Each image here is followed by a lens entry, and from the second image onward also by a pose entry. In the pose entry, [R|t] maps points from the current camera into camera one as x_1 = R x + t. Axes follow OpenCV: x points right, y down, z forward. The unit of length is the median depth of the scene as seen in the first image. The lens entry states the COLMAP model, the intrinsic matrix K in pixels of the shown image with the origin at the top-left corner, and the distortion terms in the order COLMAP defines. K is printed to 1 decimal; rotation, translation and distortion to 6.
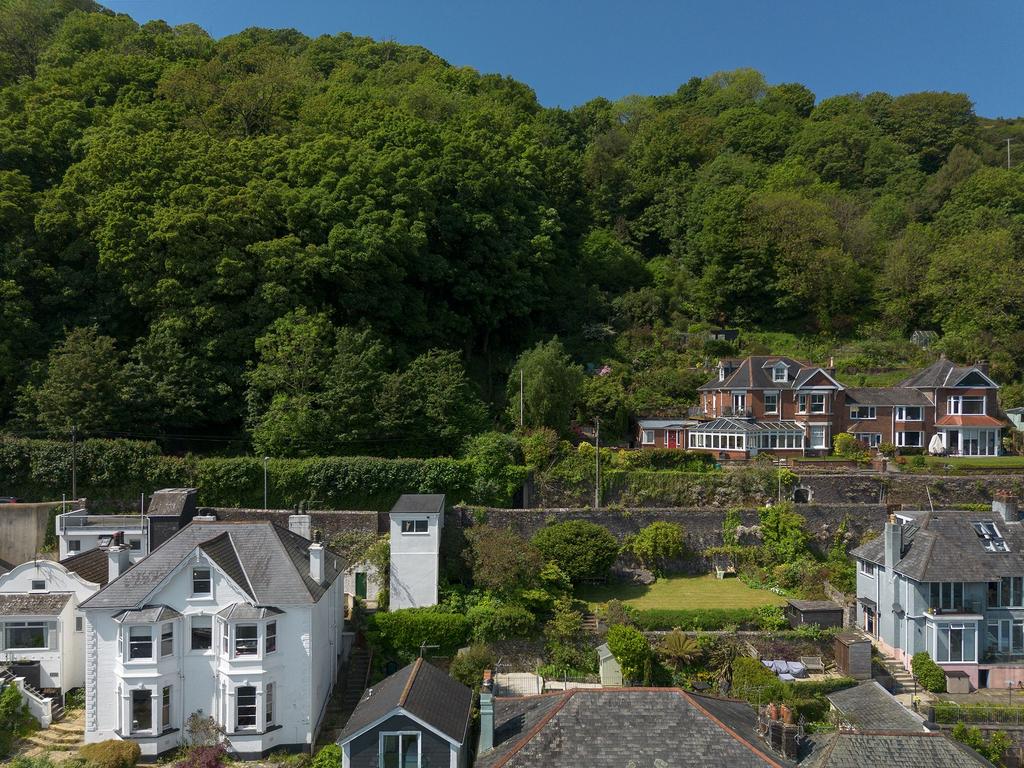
lens RADIAL K [[772.9, 0, 512.0], [0, 772.9, 384.0], [0, 0, 1]] dist [0.044591, 0.001168]
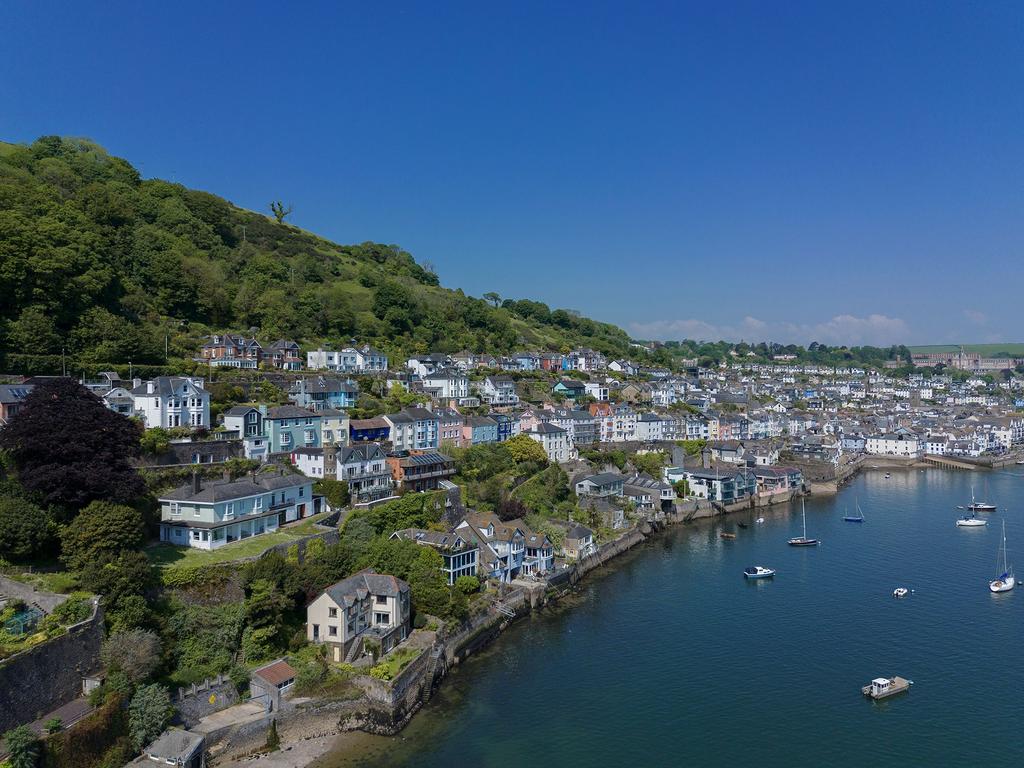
lens RADIAL K [[772.9, 0, 512.0], [0, 772.9, 384.0], [0, 0, 1]] dist [0.044591, 0.001168]
pose [[0.500927, -0.005243, 0.865474, -1.605057], [-0.017404, 0.999718, 0.016129, 0.079059], [-0.865315, -0.023143, 0.500695, -1.258195]]
